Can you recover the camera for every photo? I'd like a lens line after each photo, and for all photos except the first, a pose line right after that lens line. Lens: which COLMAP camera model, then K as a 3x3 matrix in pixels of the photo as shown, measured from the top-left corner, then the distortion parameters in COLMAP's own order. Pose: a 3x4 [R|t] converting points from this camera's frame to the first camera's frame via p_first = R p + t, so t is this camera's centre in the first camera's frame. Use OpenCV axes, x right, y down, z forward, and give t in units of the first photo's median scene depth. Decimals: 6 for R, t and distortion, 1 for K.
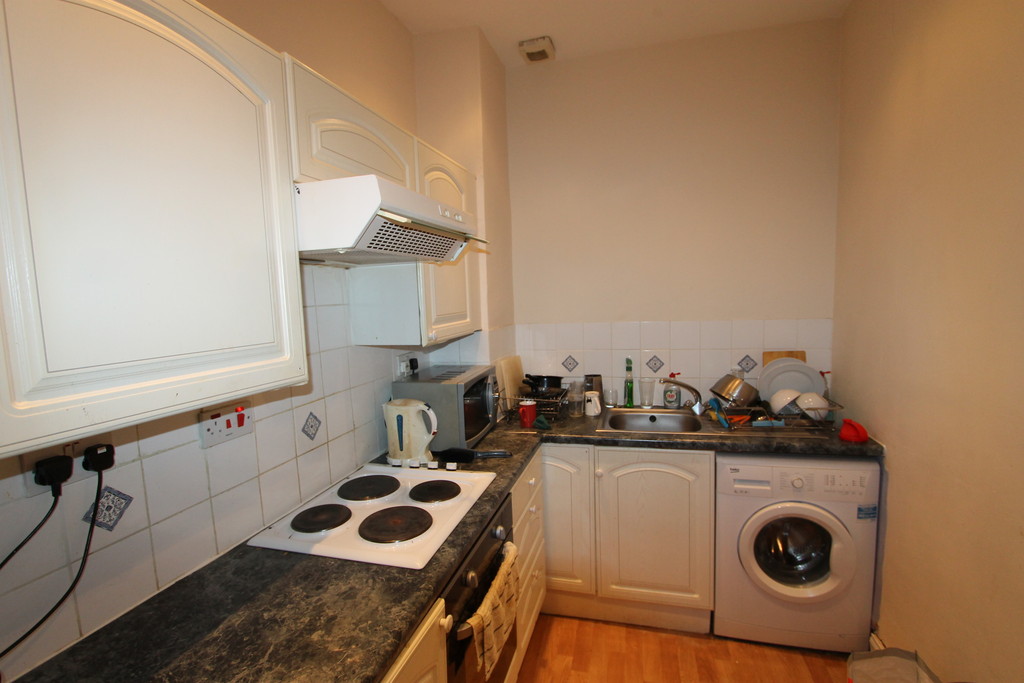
lens RADIAL K [[482.7, 0, 515.5], [0, 482.7, 341.4], [0, 0, 1]] dist [-0.017753, 0.002825]
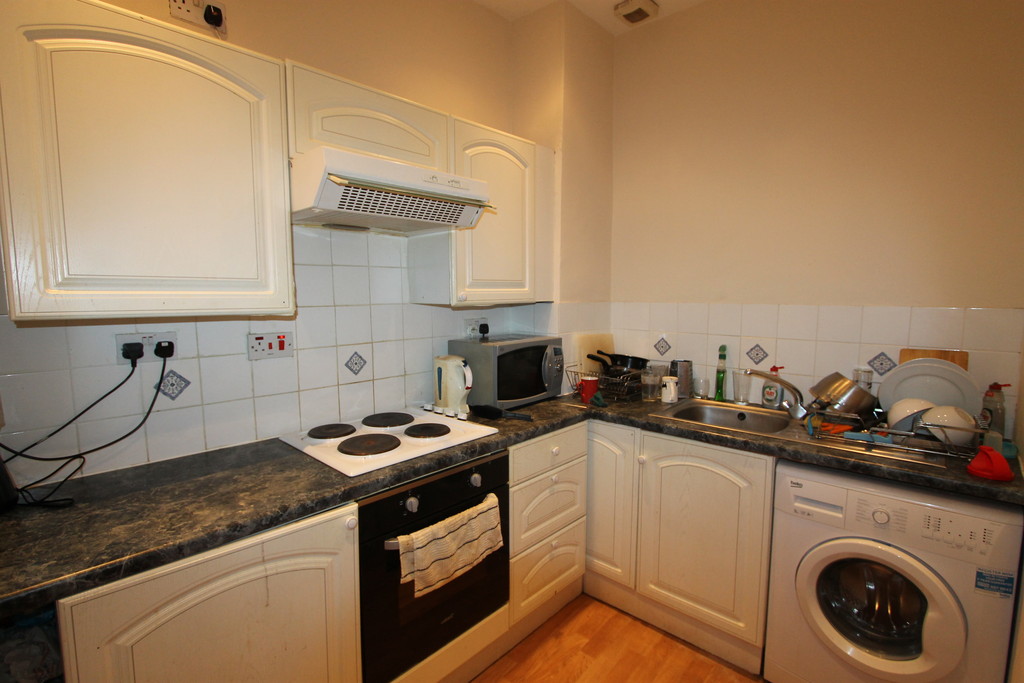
lens RADIAL K [[482.7, 0, 513.2], [0, 482.7, 341.9], [0, 0, 1]] dist [-0.017753, 0.002825]
pose [[0.886787, 0.082397, -0.454774, 0.390619], [-0.076176, 0.996580, 0.032025, 0.041000], [0.455857, 0.006244, 0.890031, 0.067836]]
